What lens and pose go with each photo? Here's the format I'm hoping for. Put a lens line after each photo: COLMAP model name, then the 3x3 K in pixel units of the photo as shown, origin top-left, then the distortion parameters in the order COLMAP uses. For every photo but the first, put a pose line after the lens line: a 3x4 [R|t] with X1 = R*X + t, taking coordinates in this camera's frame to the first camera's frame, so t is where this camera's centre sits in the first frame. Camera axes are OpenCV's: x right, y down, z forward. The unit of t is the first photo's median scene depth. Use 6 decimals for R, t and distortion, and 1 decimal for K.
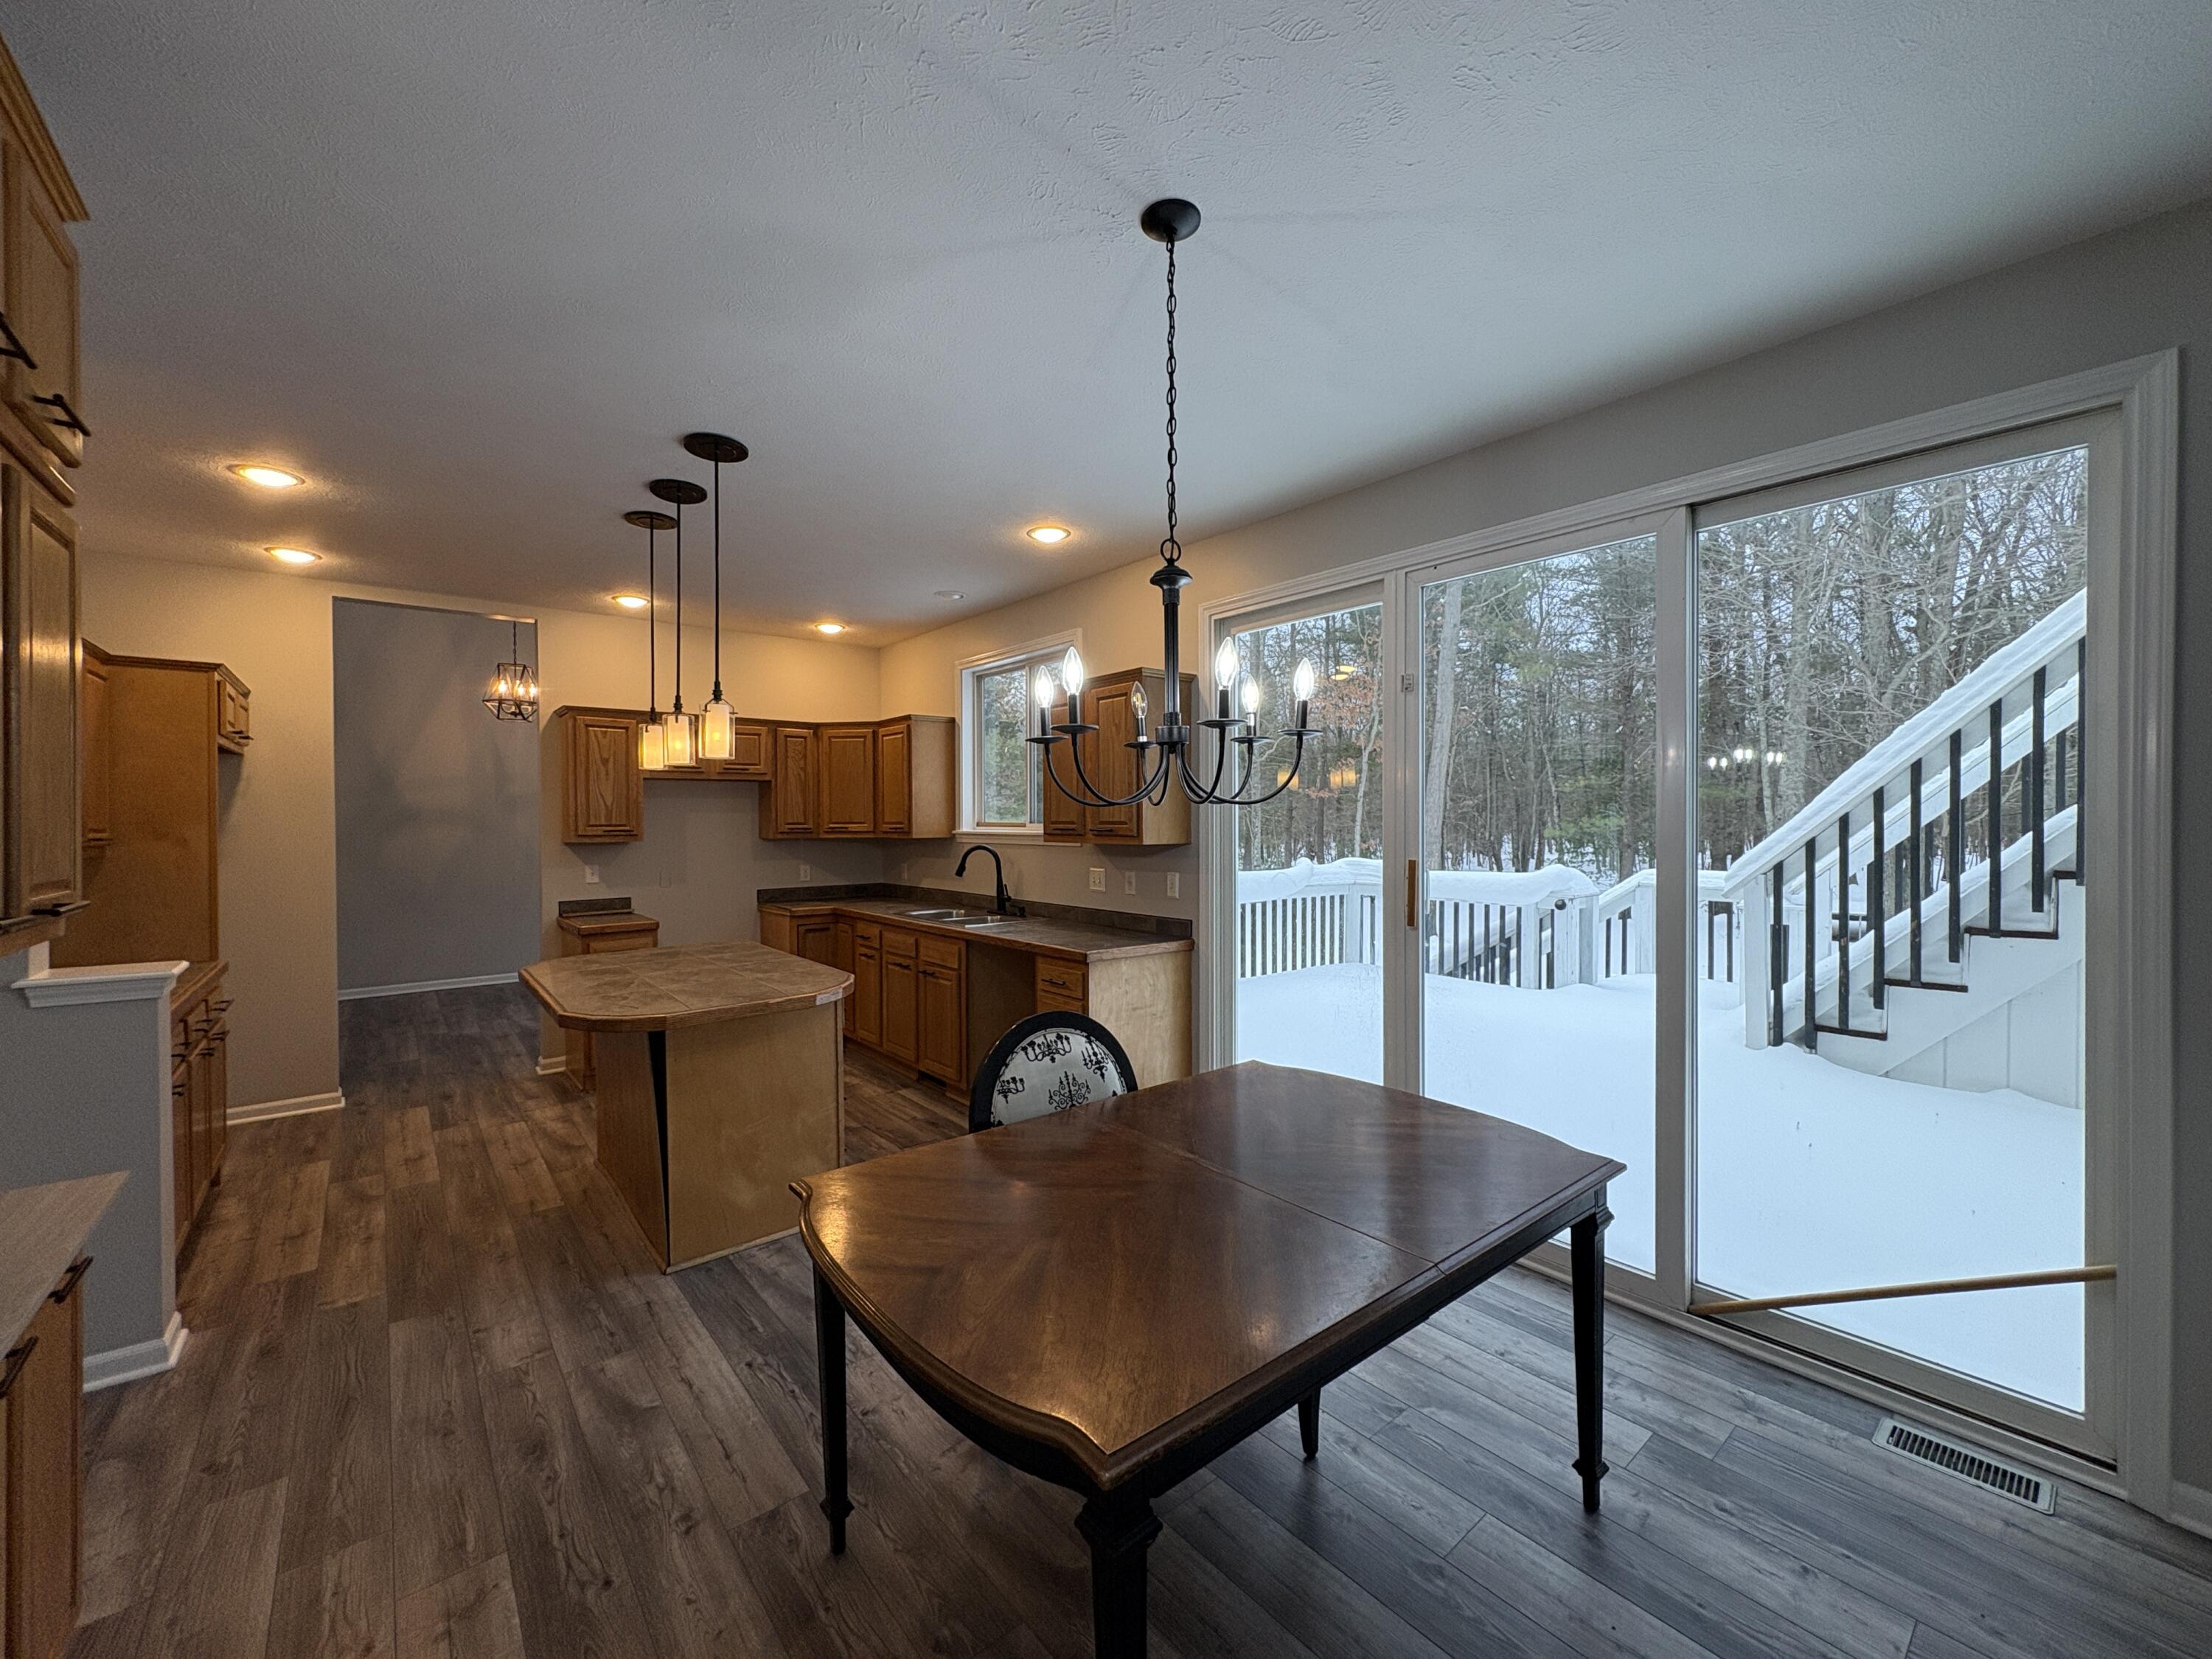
lens RADIAL K [[880.8, 0, 1108.4], [0, 880.8, 827.9], [0, 0, 1]] dist [0.000469, 0.000069]
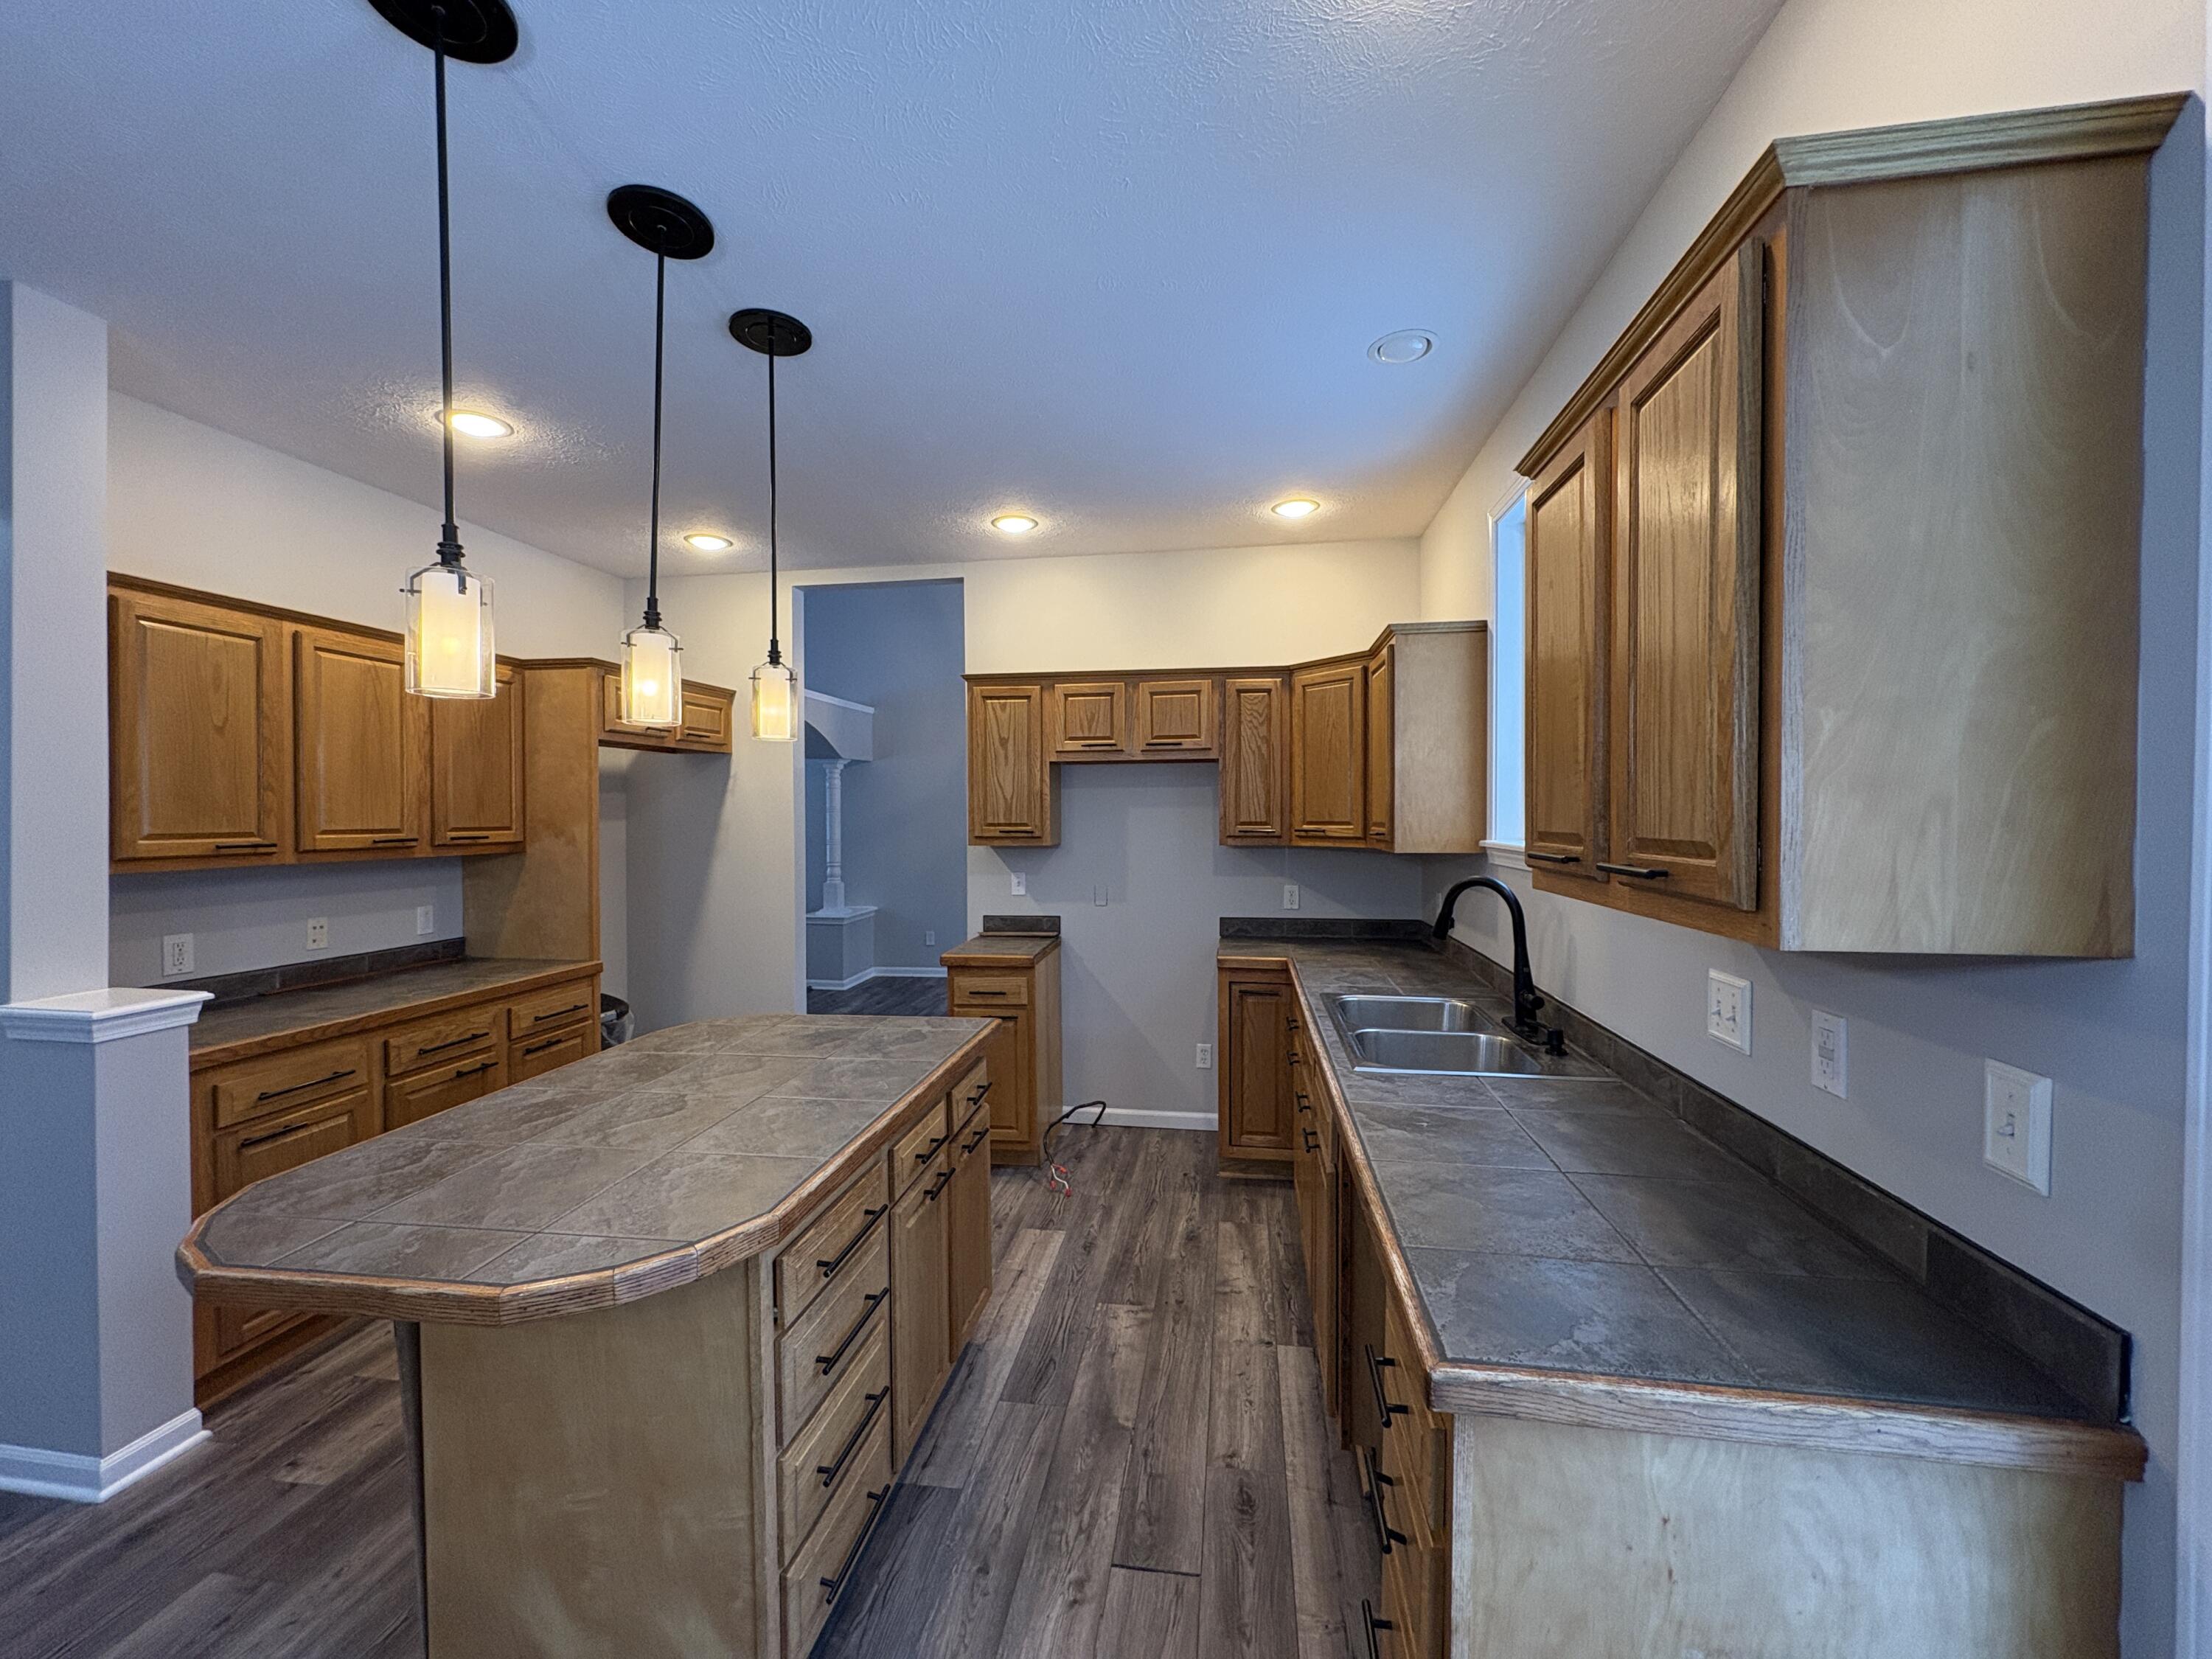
lens RADIAL K [[880.8, 0, 1105.4], [0, 880.8, 826.7], [0, 0, 1]] dist [0.000469, 0.000069]
pose [[0.664742, 0.013473, -0.746952, 0.074553], [-0.006891, 0.999905, 0.011904, -0.011240], [0.747042, -0.002766, 0.664772, 0.582257]]
